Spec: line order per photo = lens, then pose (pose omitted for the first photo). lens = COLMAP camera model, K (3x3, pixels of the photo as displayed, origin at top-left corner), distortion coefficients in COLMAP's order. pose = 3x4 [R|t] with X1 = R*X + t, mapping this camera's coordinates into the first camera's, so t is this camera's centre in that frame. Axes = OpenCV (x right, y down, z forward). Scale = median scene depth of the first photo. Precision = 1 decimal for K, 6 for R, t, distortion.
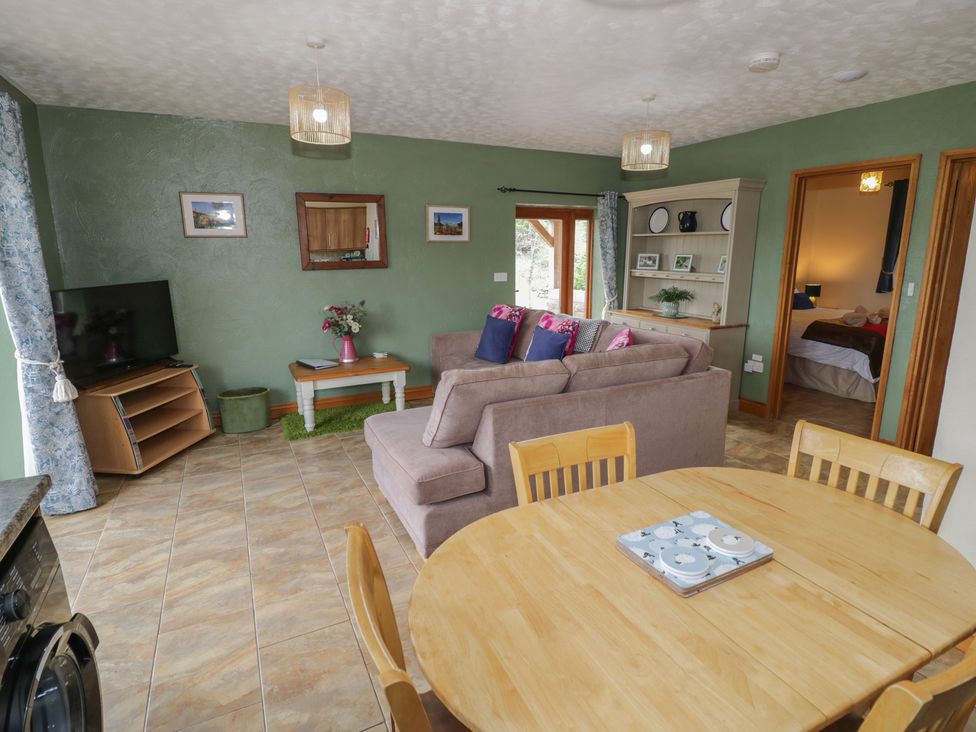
lens RADIAL K [[521.8, 0, 488.8], [0, 521.8, 356.5], [0, 0, 1]] dist [-0.001016, -0.010240]
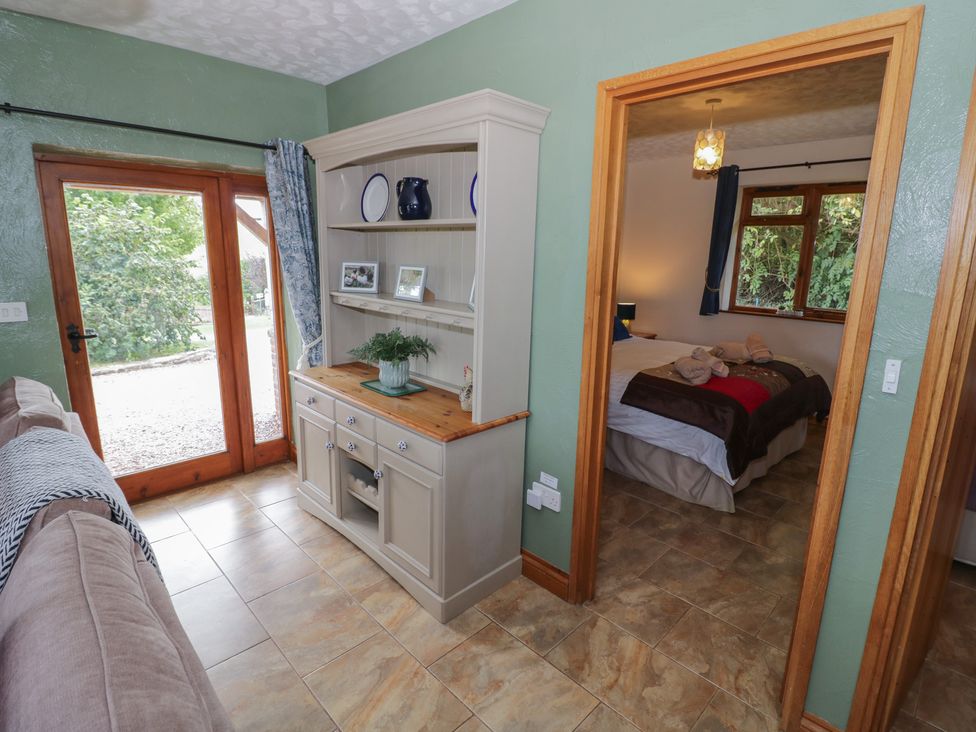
lens RADIAL K [[521.8, 0, 488.8], [0, 521.8, 356.5], [0, 0, 1]] dist [-0.001016, -0.010240]
pose [[0.949644, -0.041221, 0.310607, 0.263945], [0.041116, 0.999131, 0.006889, -0.100677], [-0.310621, 0.006229, 0.950513, 0.463122]]
